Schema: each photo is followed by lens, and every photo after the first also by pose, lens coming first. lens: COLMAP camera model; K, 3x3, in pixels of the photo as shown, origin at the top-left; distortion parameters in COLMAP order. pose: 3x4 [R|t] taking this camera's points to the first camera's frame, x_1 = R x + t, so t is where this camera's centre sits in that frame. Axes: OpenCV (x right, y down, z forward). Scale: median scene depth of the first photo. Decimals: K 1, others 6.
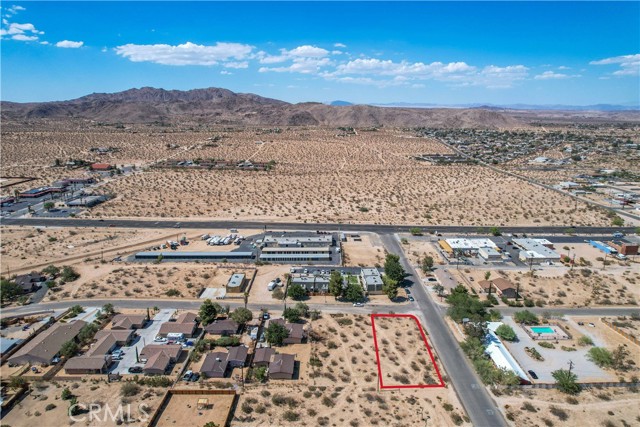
lens RADIAL K [[414.0, 0, 331.7], [0, 414.0, 214.8], [0, 0, 1]] dist [-0.066651, 0.059299]
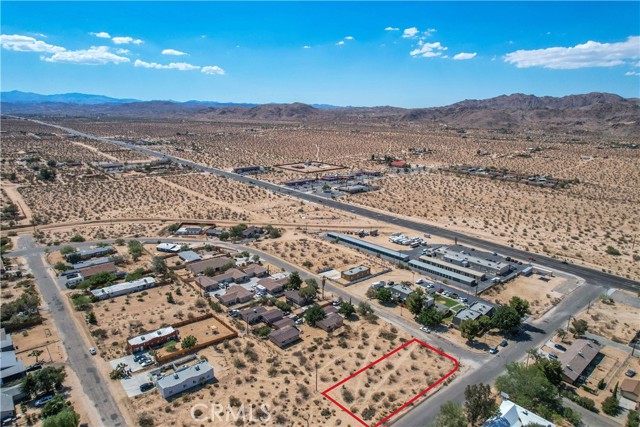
lens RADIAL K [[427.4, 0, 320.0], [0, 427.4, 213.5], [0, 0, 1]] dist [-0.071693, 0.073674]
pose [[0.641298, 0.180239, -0.745822, 0.406305], [-0.199704, 0.977727, 0.064565, -0.033037], [0.740848, 0.107538, 0.663009, 0.131563]]
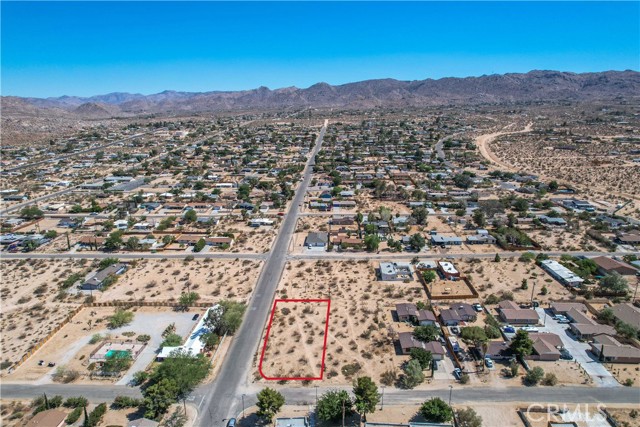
lens RADIAL K [[414.0, 0, 331.7], [0, 414.0, 214.8], [0, 0, 1]] dist [-0.066651, 0.059299]
pose [[-0.999198, -0.010413, 0.038666, 0.027863], [0.009412, 0.877476, 0.479528, -0.238567], [-0.038922, 0.479508, -0.876674, 1.014280]]
